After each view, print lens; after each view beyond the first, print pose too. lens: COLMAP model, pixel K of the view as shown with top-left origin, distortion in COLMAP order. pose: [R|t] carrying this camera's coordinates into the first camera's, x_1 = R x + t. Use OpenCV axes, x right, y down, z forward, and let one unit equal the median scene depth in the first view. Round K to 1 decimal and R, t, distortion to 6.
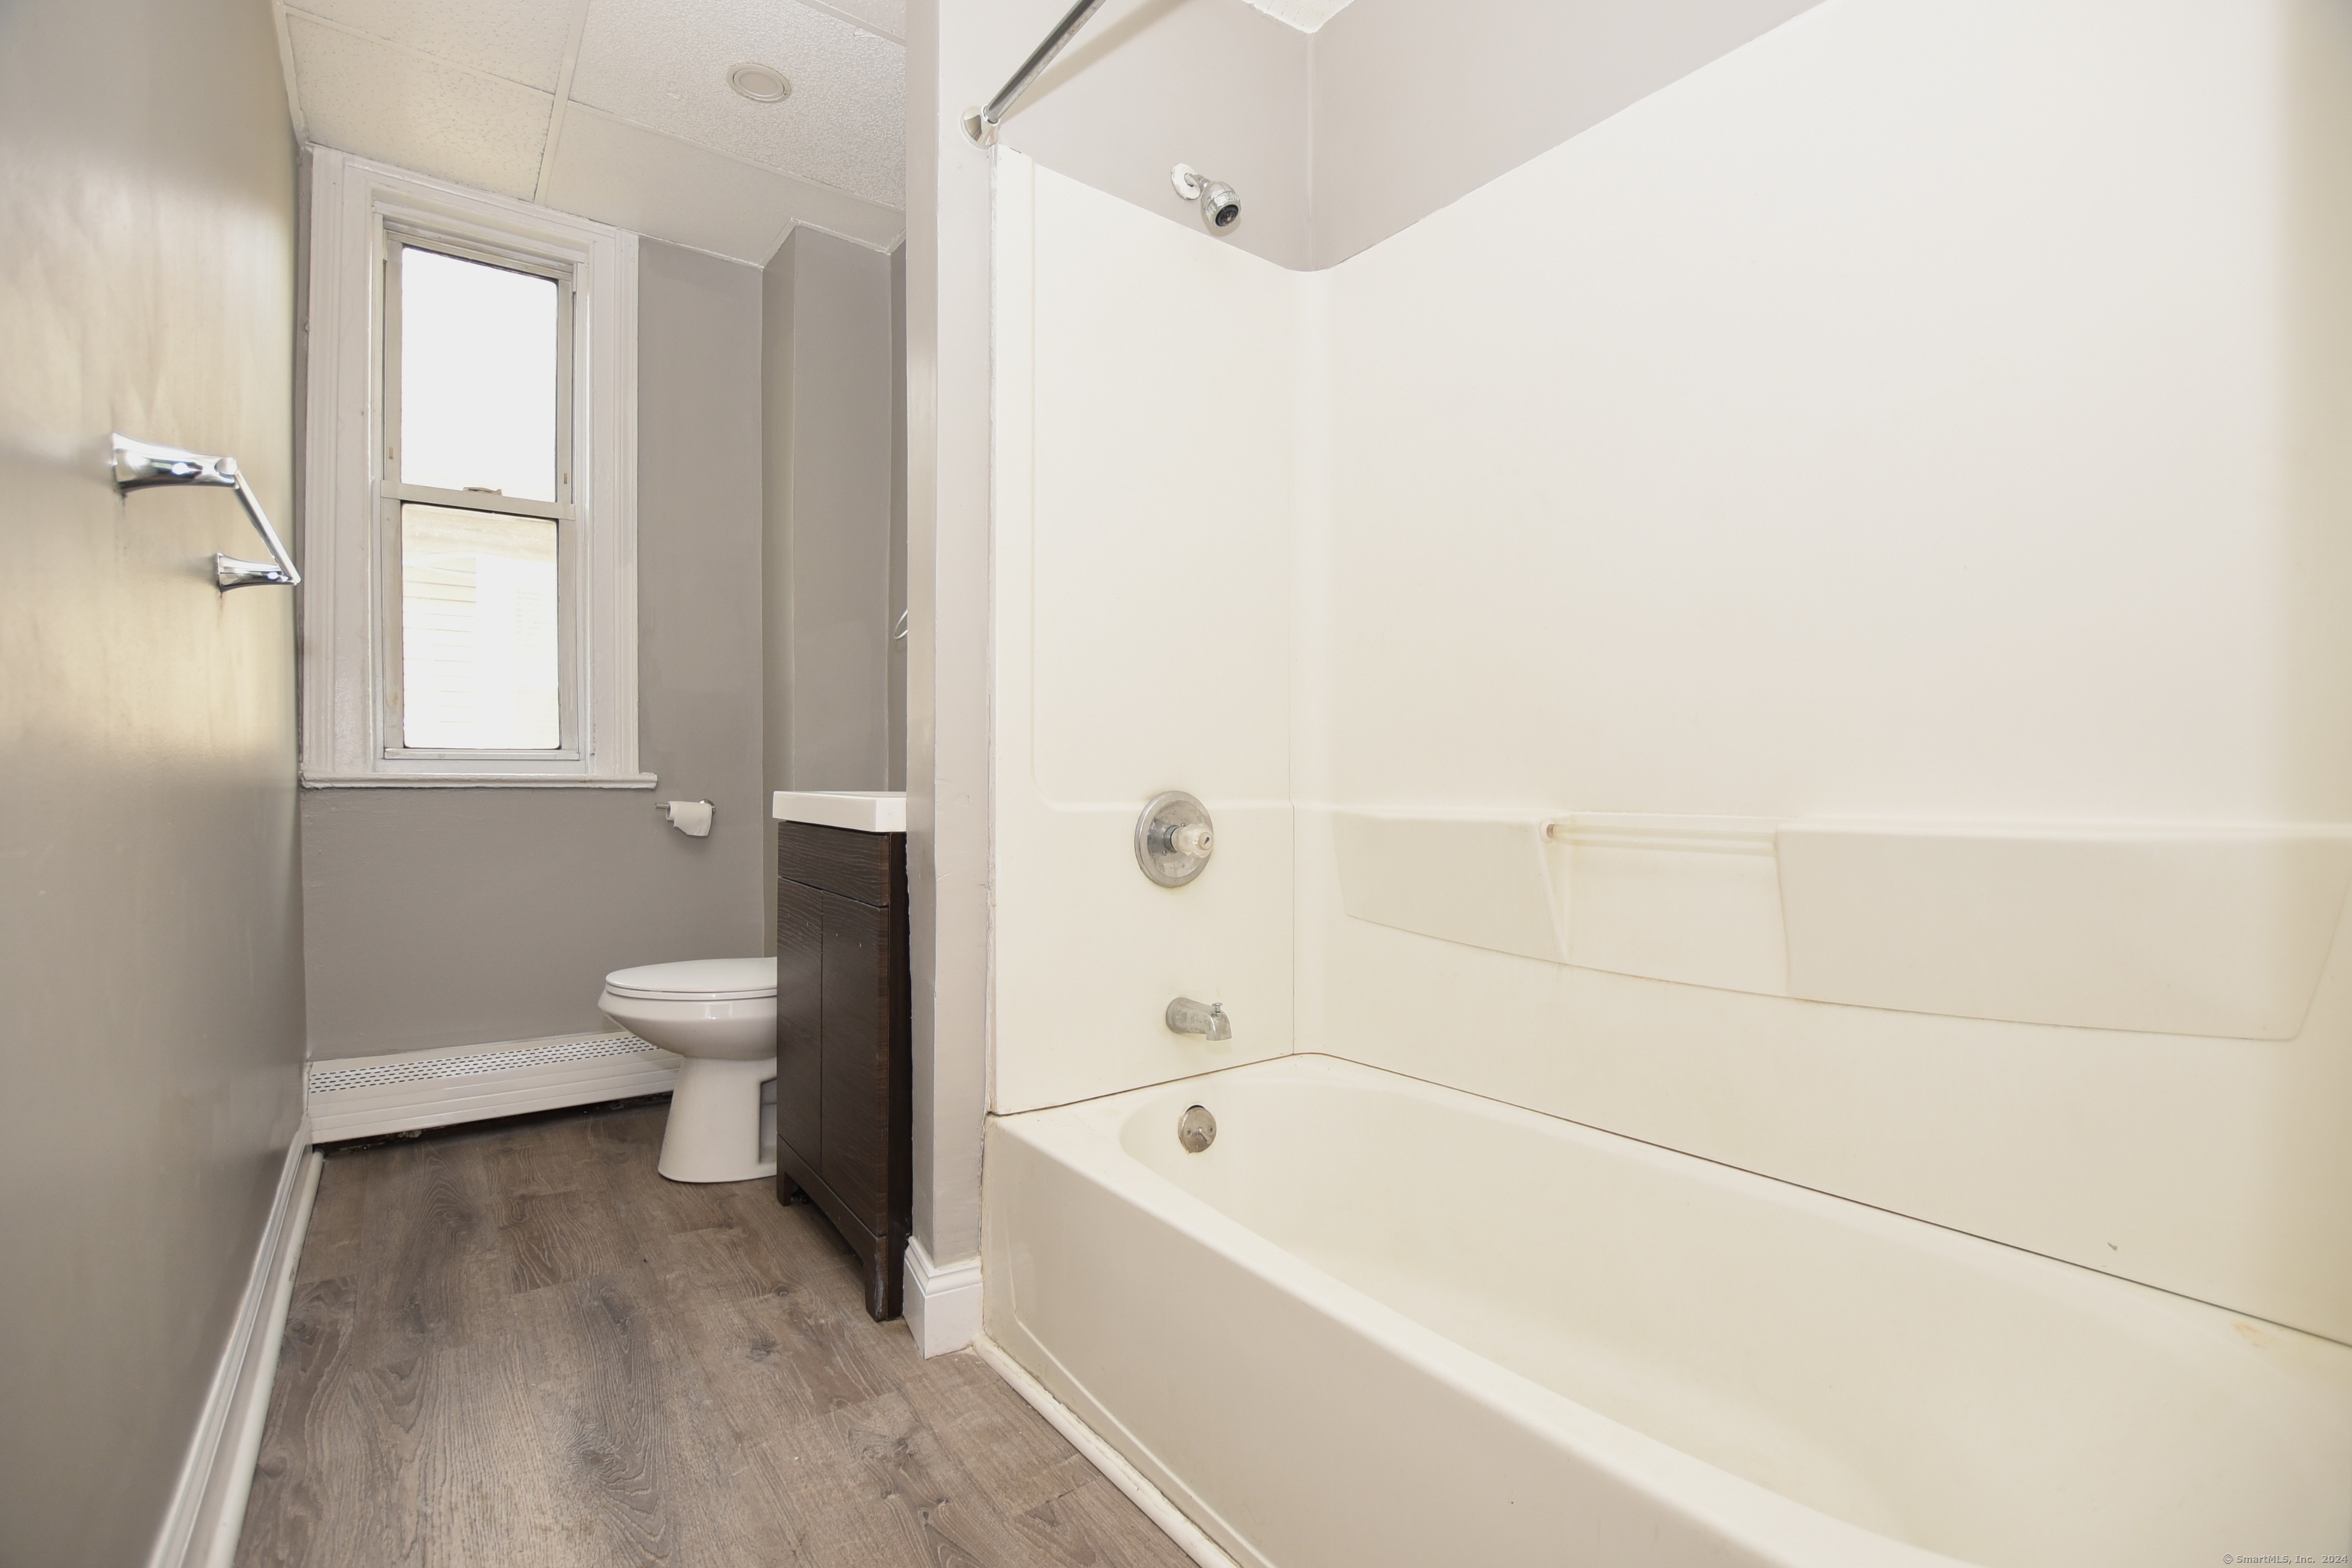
lens RADIAL K [[1035.4, 0, 1173.3], [0, 1035.4, 794.7], [0, 0, 1]] dist [-0.032225, 0.003540]
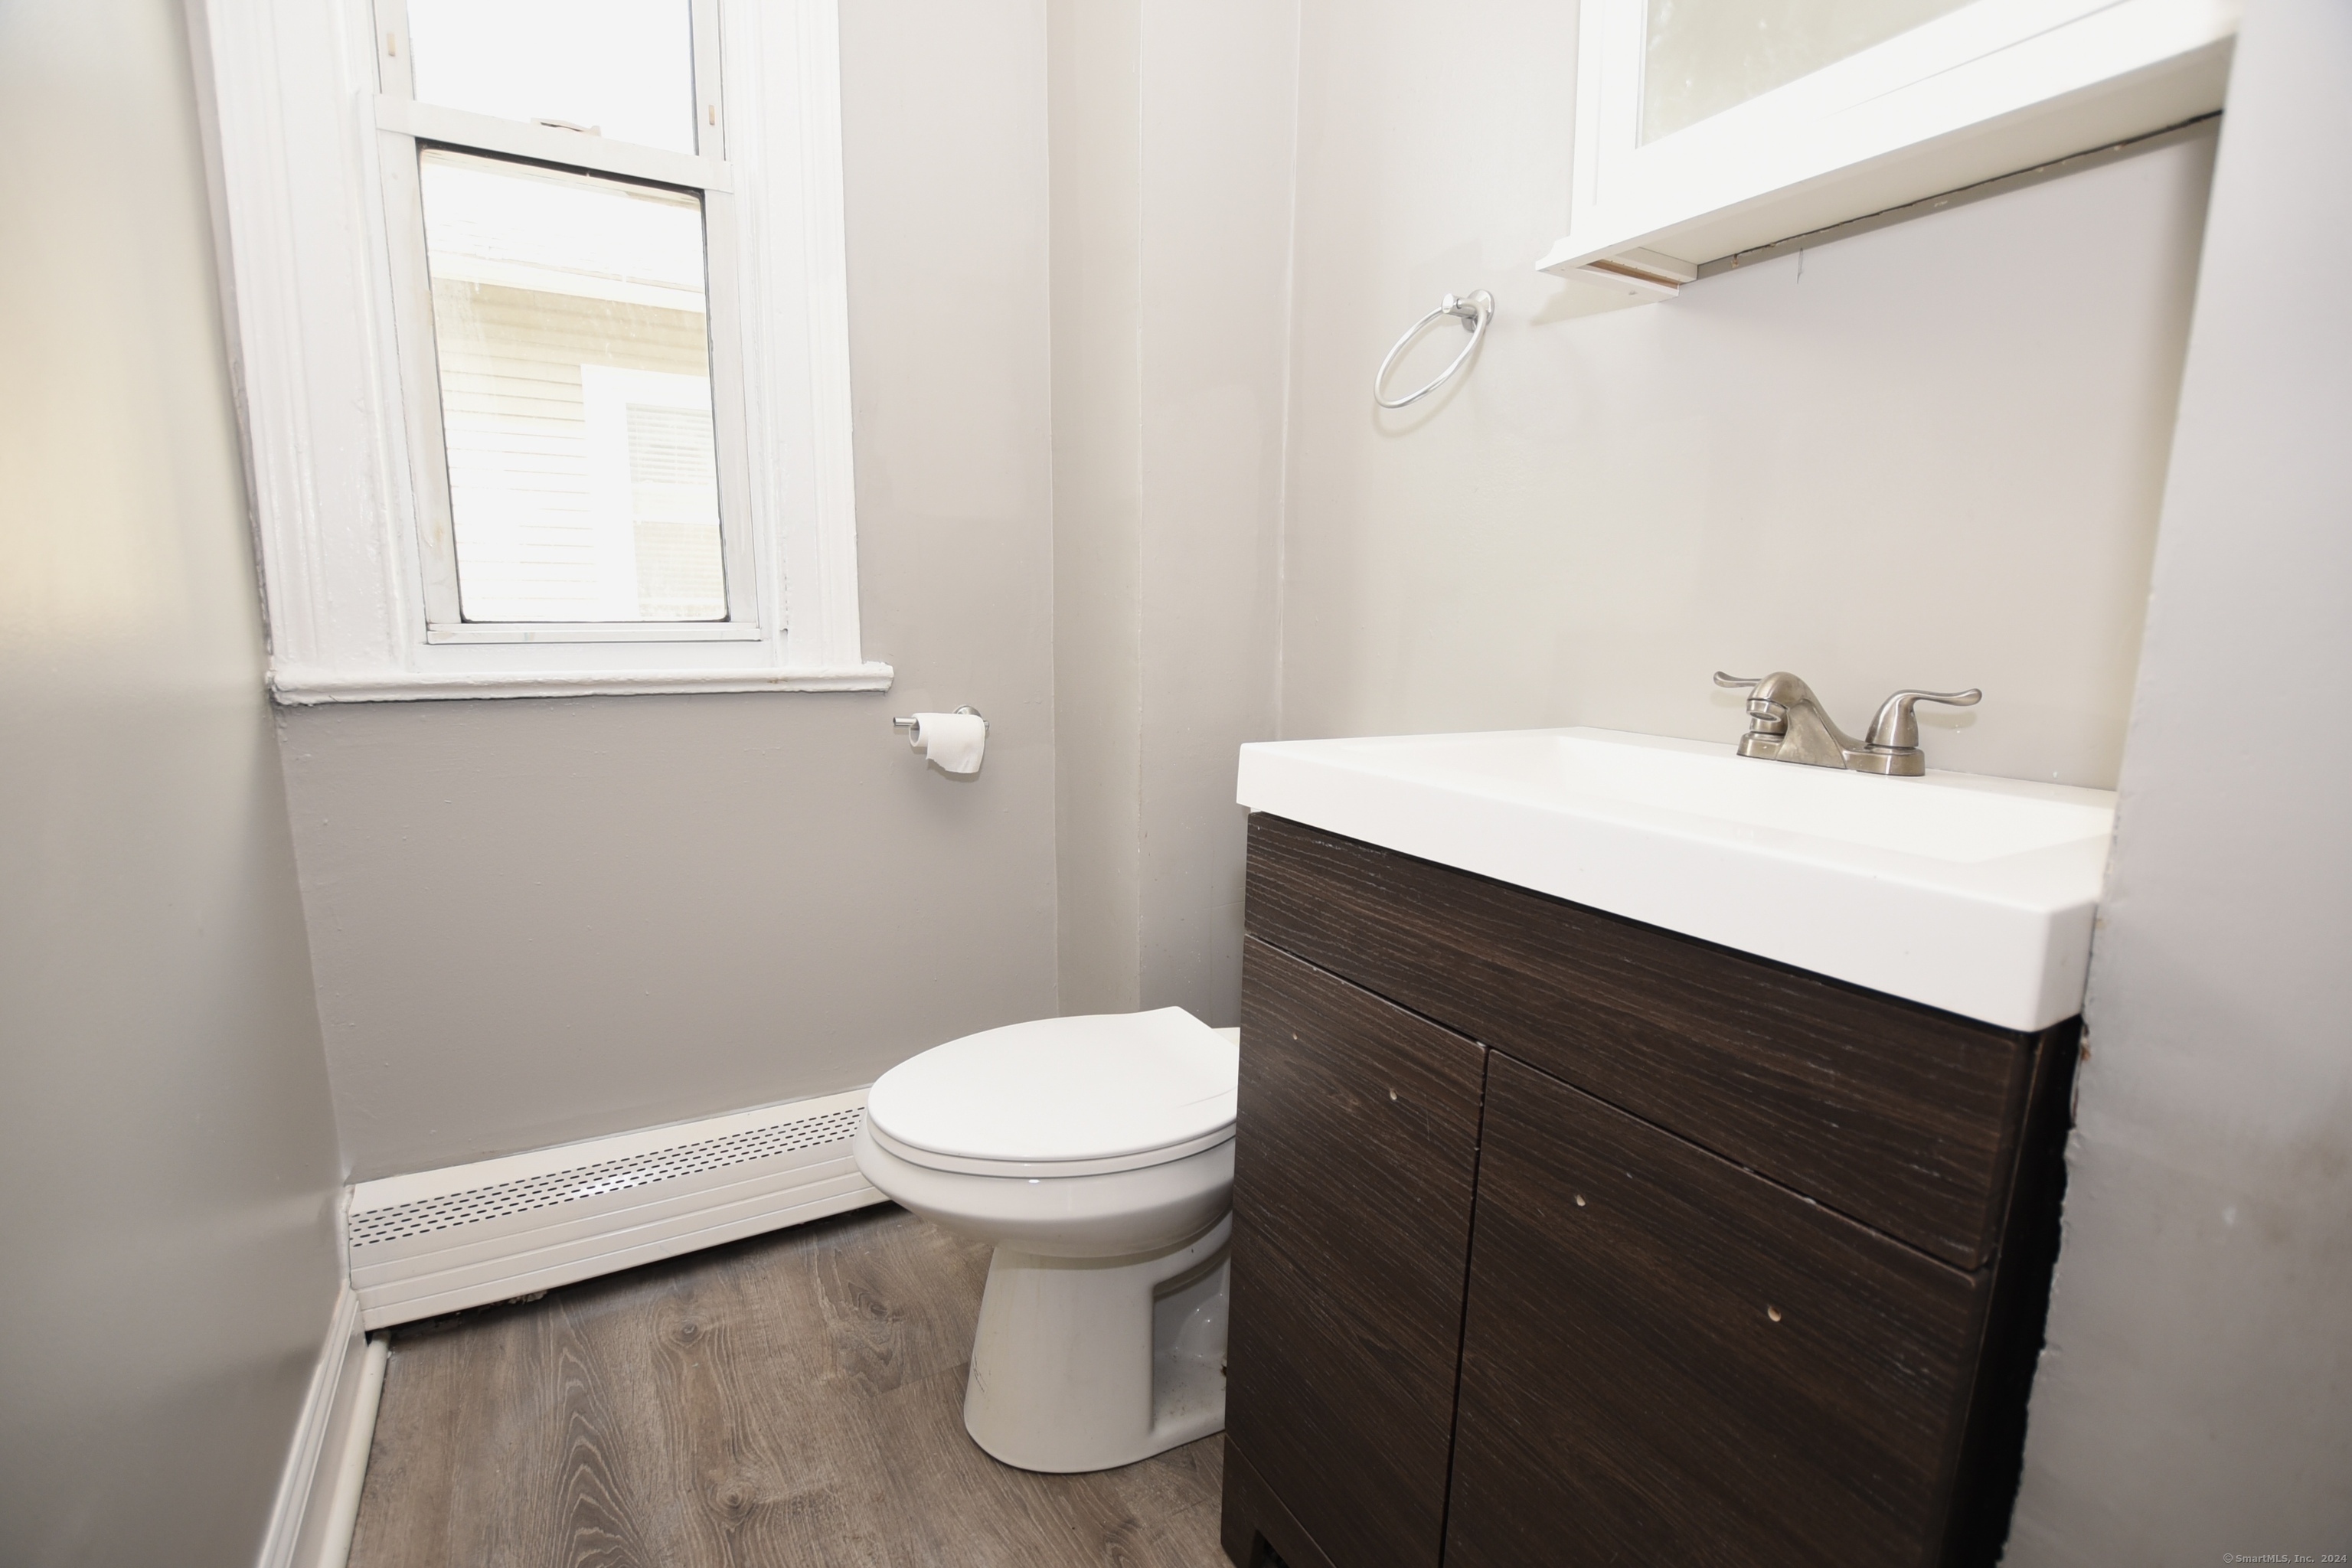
lens RADIAL K [[1035.4, 0, 1169.6], [0, 1035.4, 790.3], [0, 0, 1]] dist [-0.032225, 0.003540]
pose [[0.995262, 0.023955, -0.094234, -0.337746], [-0.009512, 0.988515, 0.150824, -0.045206], [0.096765, -0.149213, 0.984059, 0.505433]]
